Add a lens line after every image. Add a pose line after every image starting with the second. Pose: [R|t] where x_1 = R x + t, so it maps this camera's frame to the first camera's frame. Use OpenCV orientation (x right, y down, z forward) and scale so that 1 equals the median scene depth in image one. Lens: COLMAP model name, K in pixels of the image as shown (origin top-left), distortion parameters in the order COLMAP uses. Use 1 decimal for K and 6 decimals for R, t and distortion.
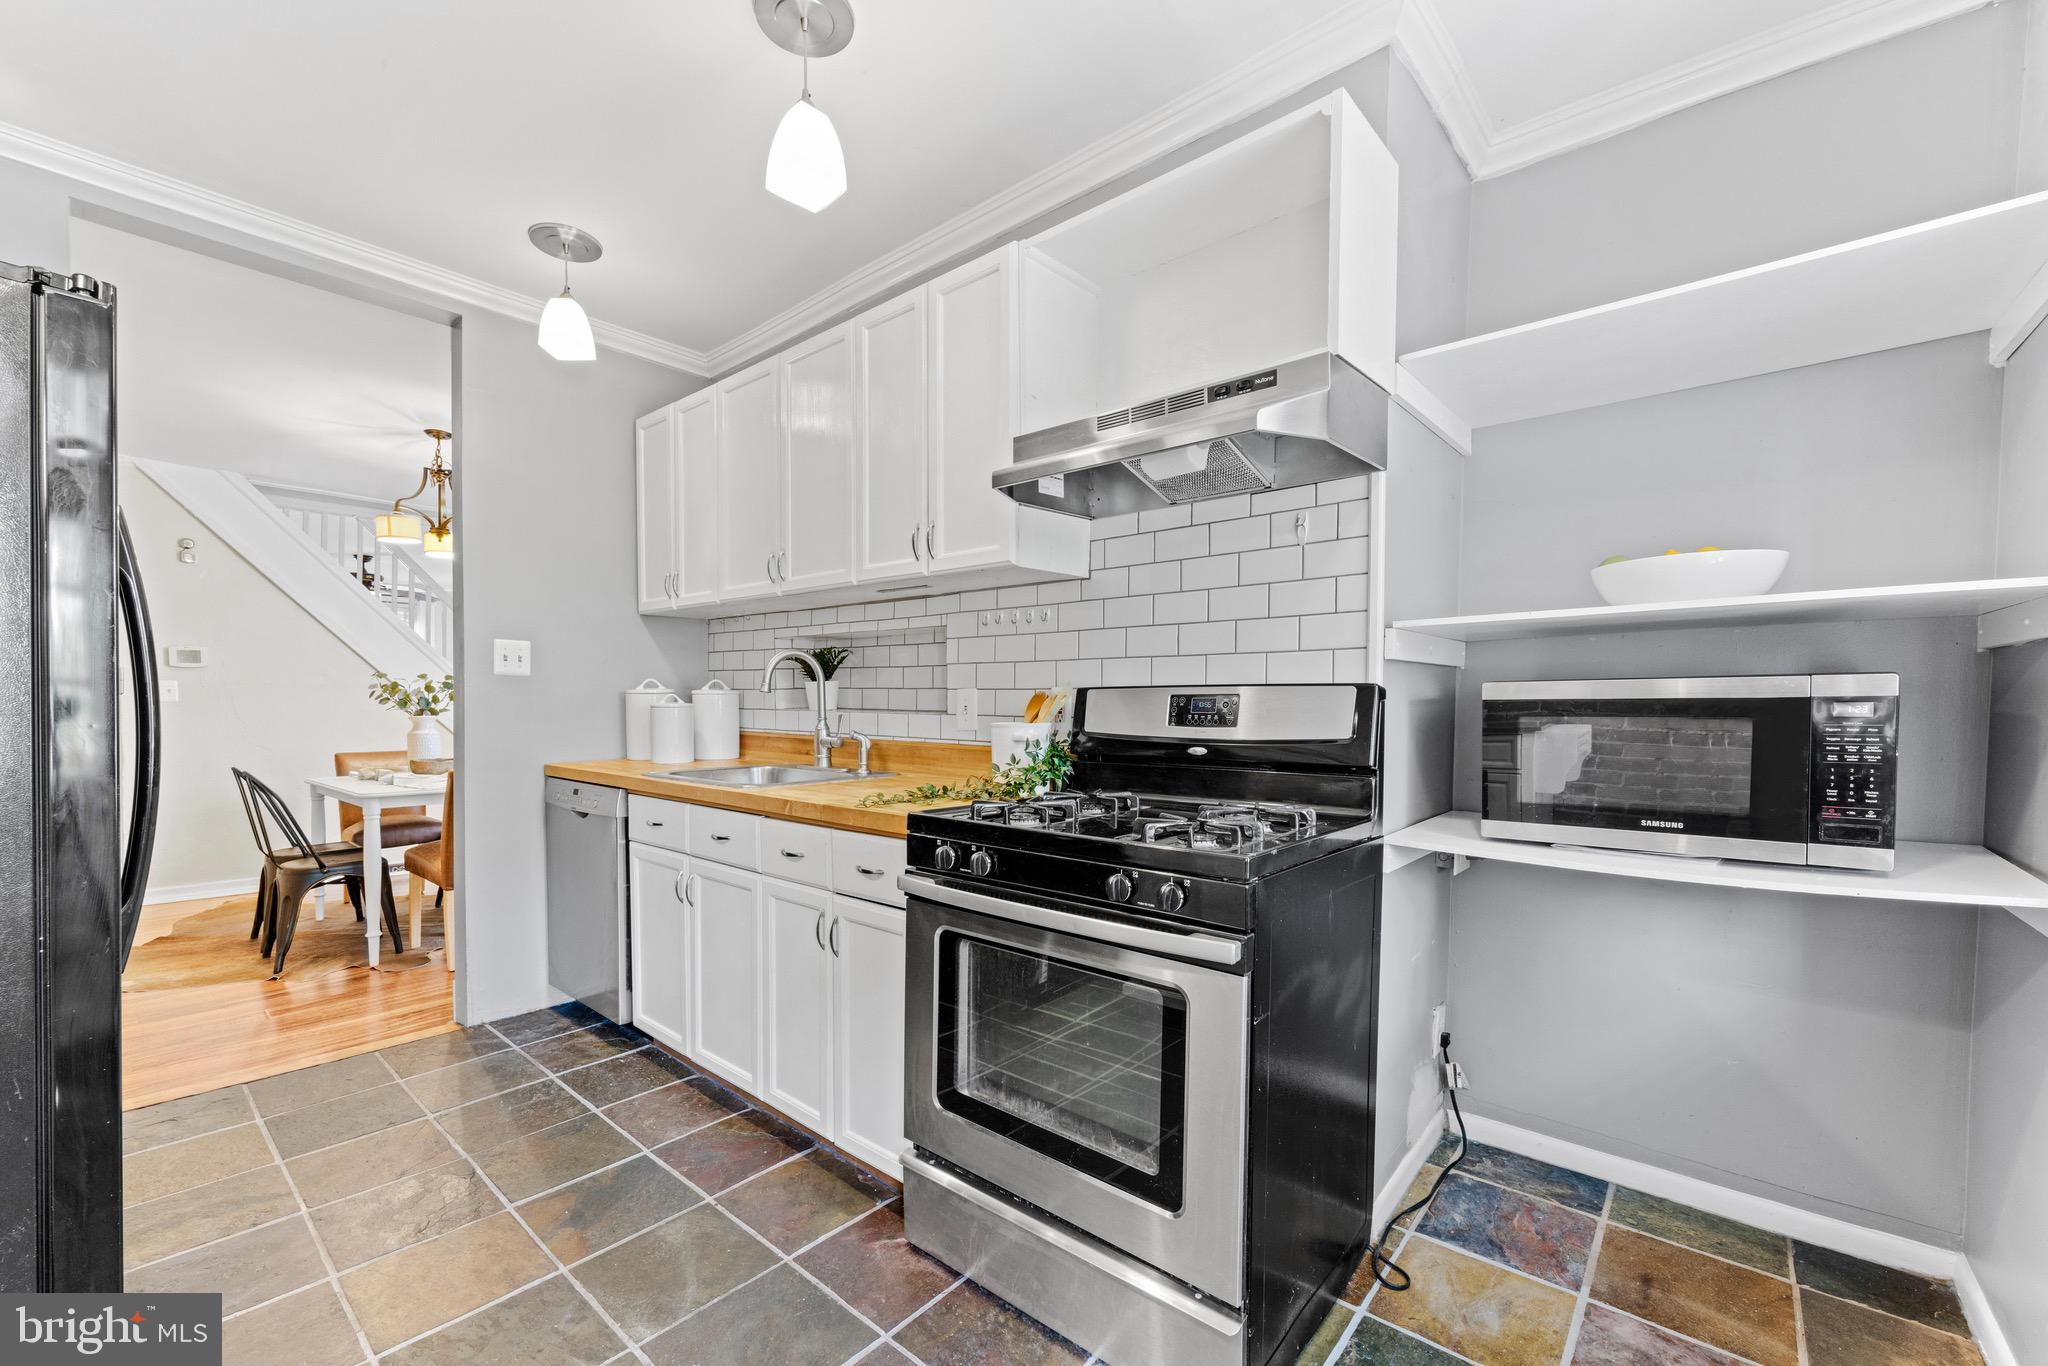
lens RADIAL K [[818.8, 0, 1024.4], [0, 818.8, 723.0], [0, 0, 1]] dist [-0.002204, -0.000233]
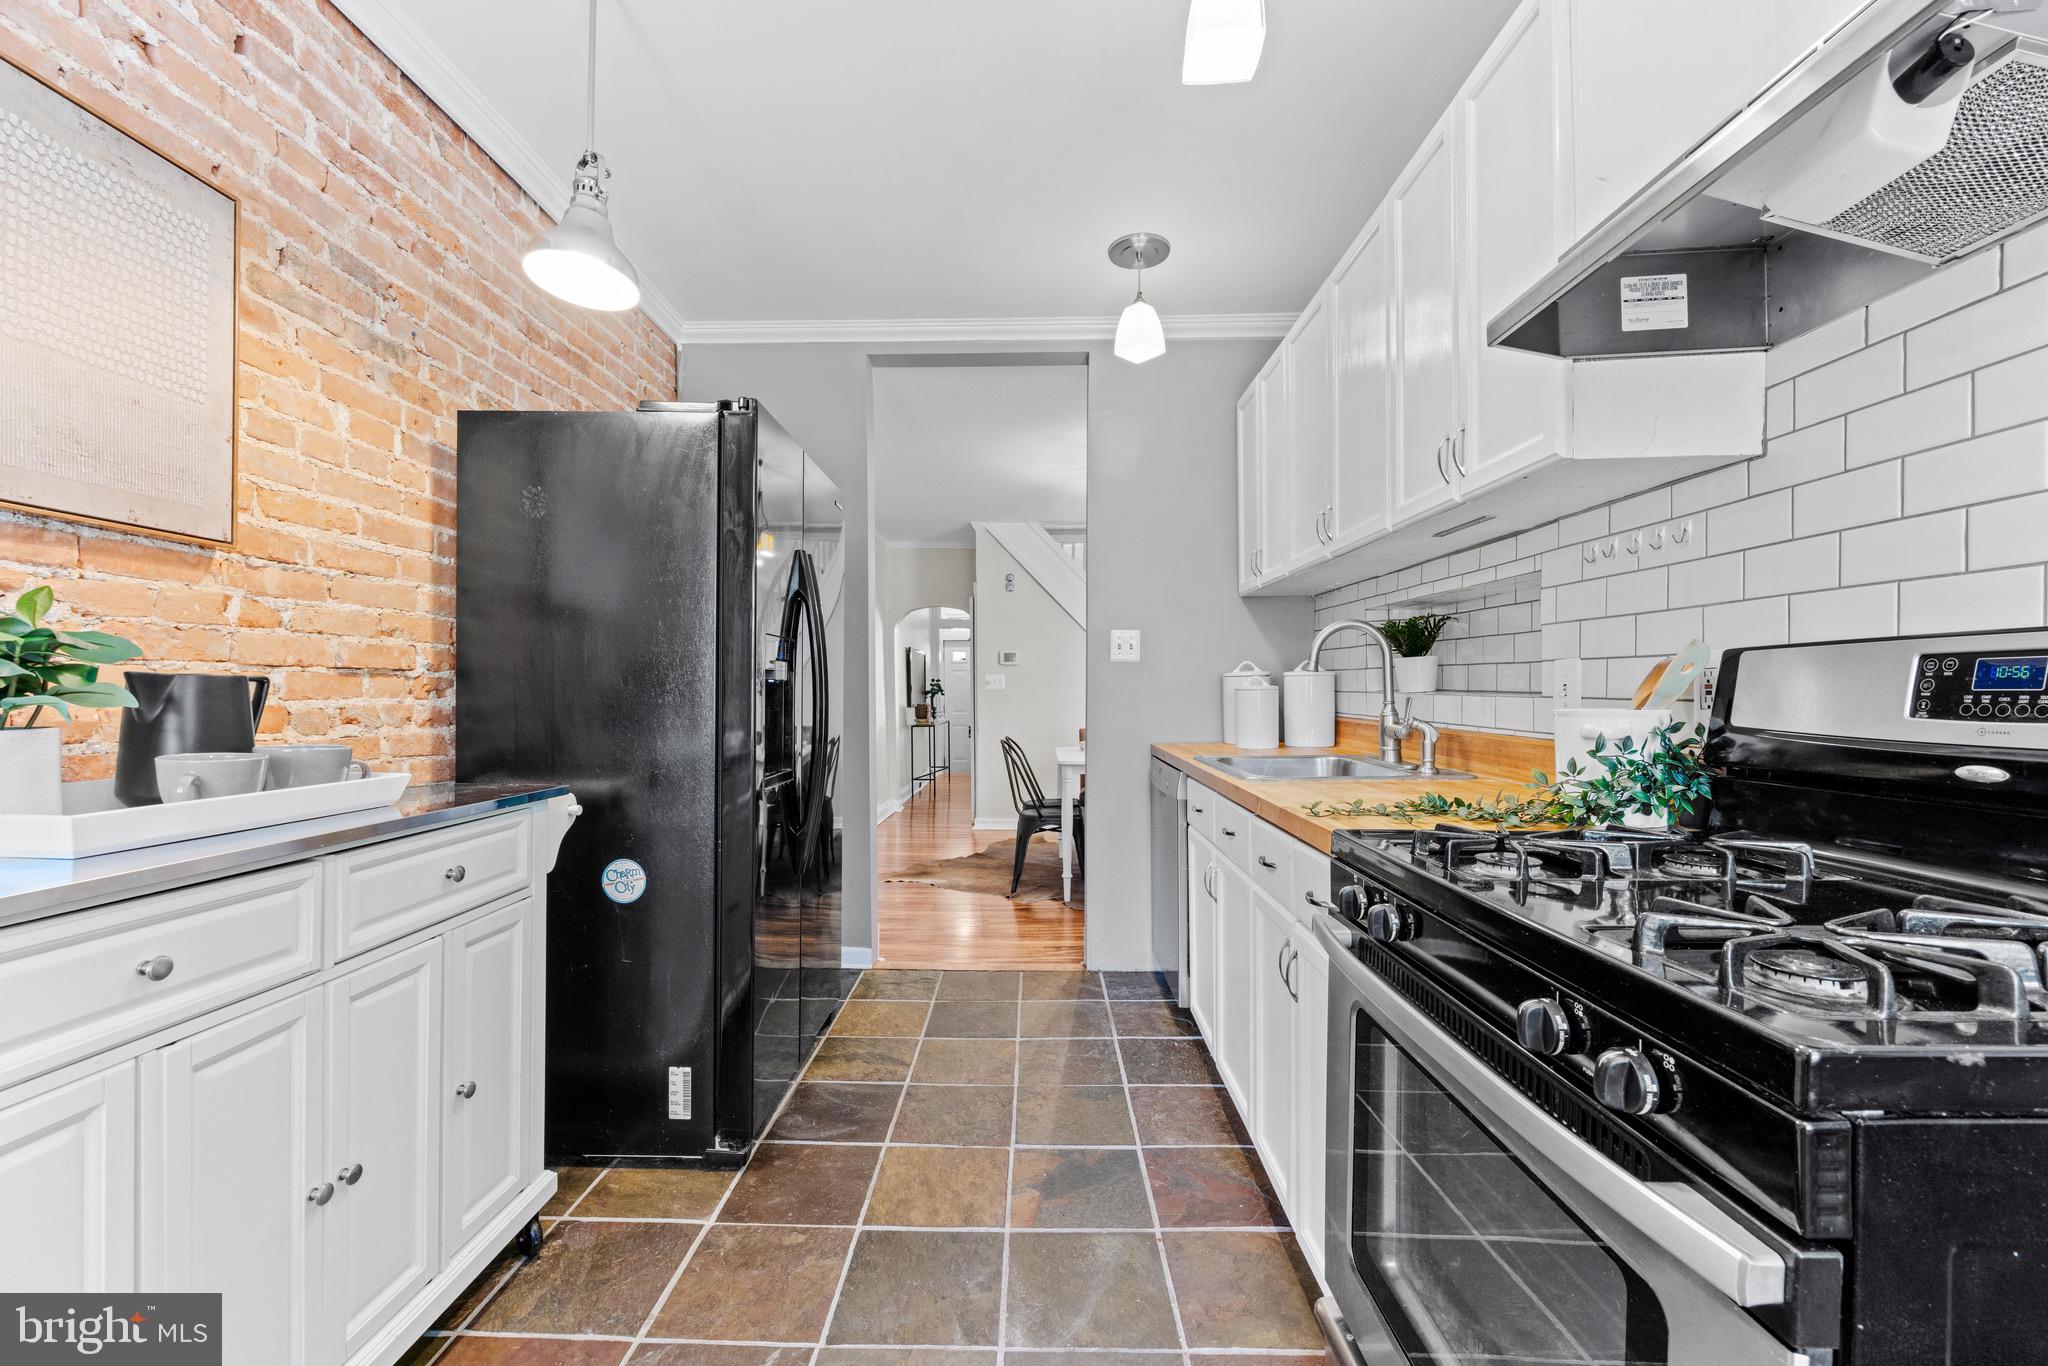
lens RADIAL K [[818.8, 0, 1031.2], [0, 818.8, 696.8], [0, 0, 1]] dist [-0.002204, -0.000233]
pose [[0.646586, 0.000429, -0.762841, 0.153606], [-0.012303, 0.999876, -0.009867, 0.001540], [0.762742, 0.015765, 0.646511, 0.212393]]
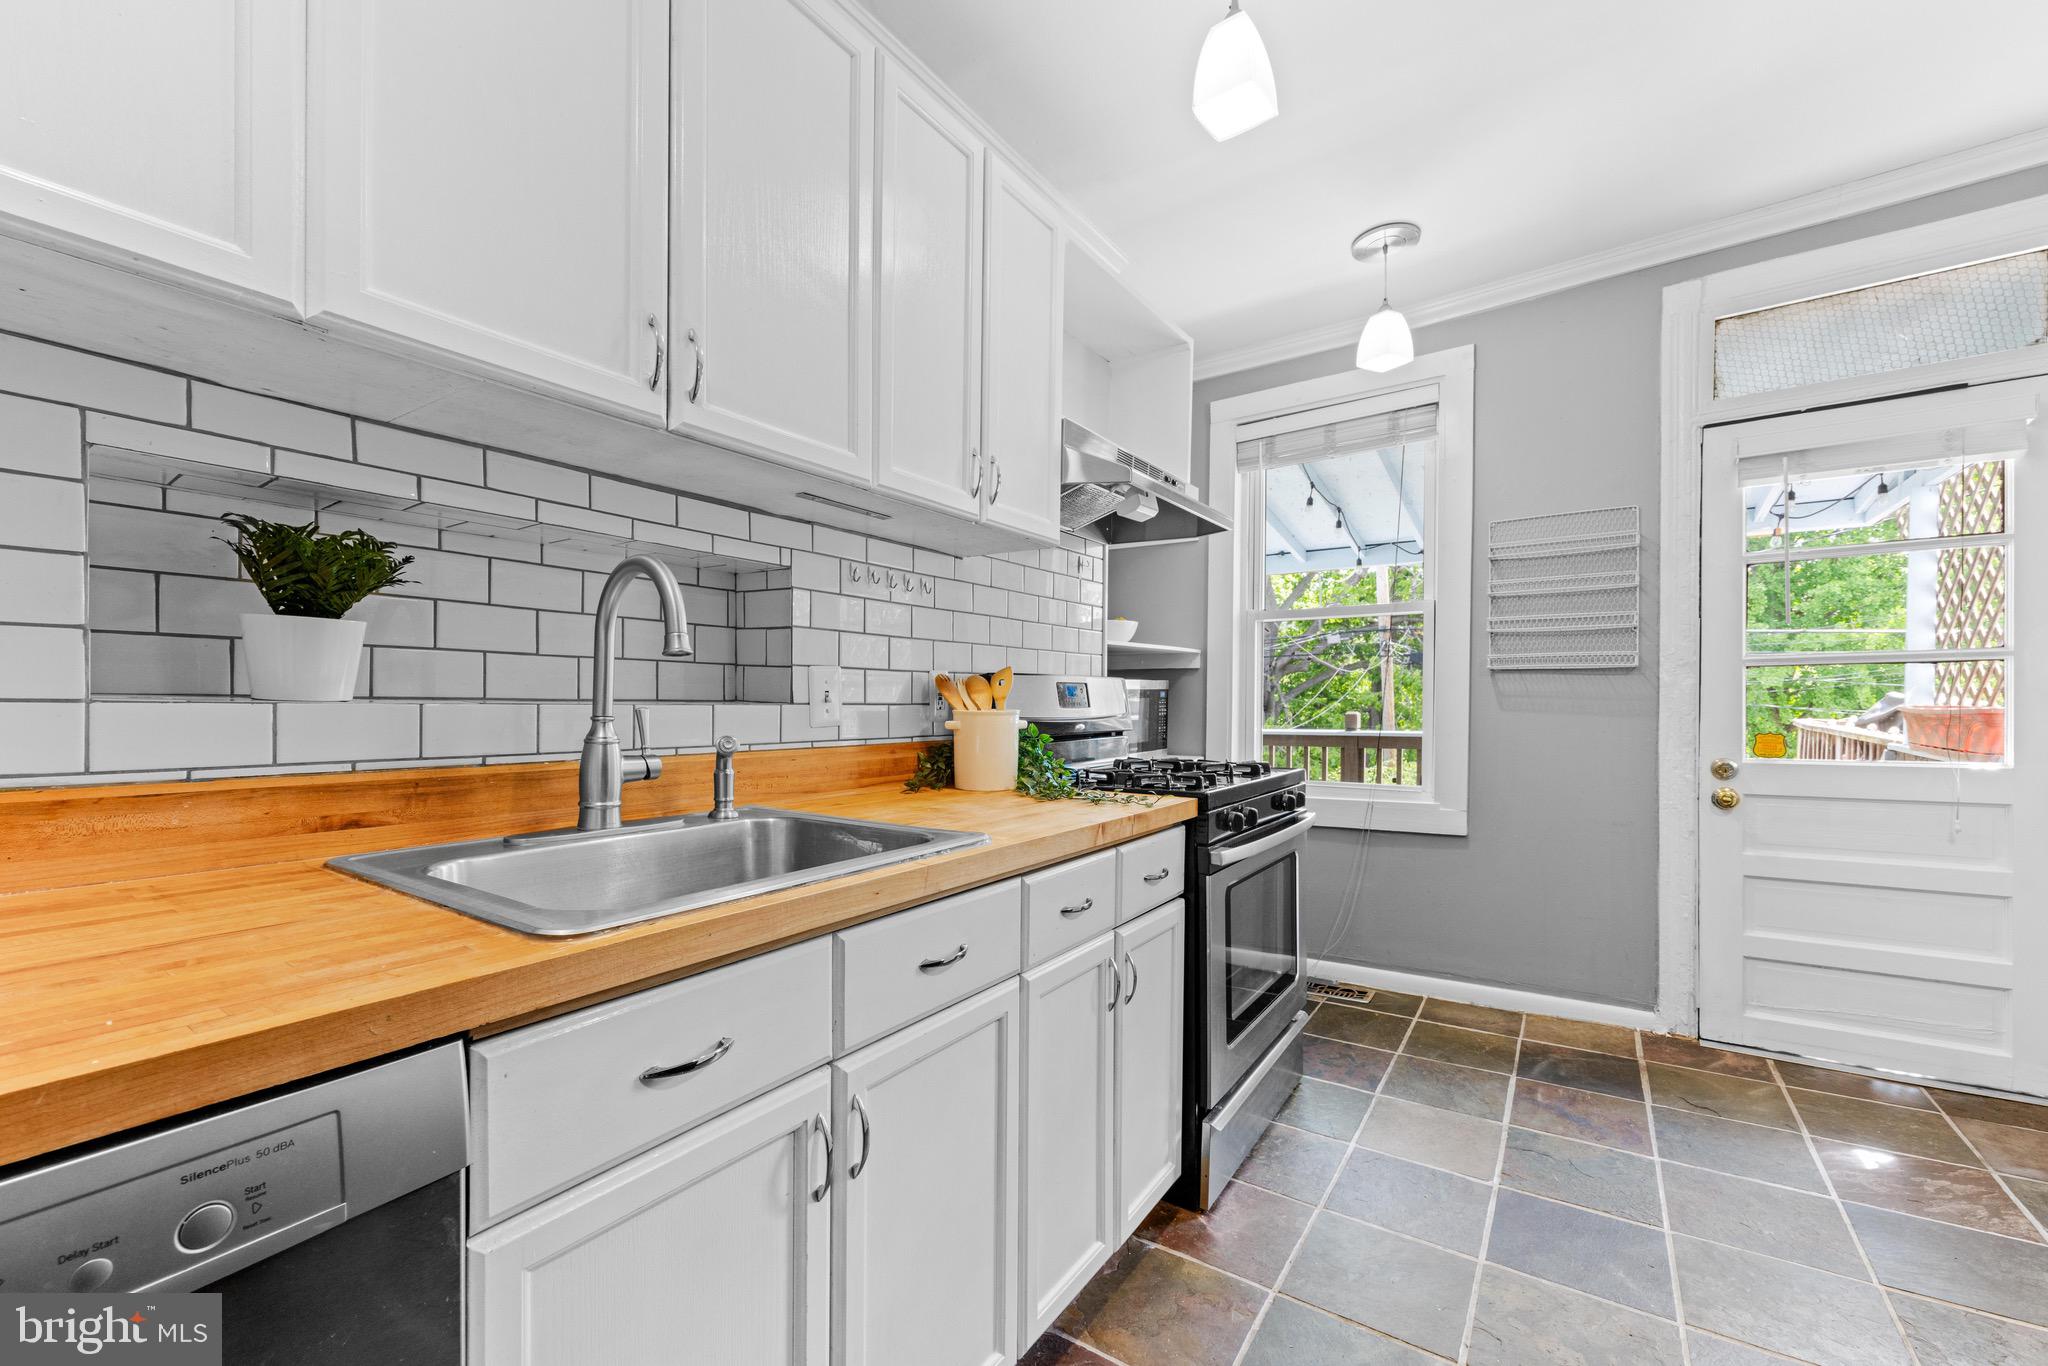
lens RADIAL K [[818.8, 0, 1028.6], [0, 818.8, 706.0], [0, 0, 1]] dist [-0.002204, -0.000233]
pose [[-0.111595, -0.011897, 0.993683, -0.746788], [0.022905, 0.999632, 0.014540, -0.013530], [-0.993490, 0.024383, -0.111281, 0.869106]]
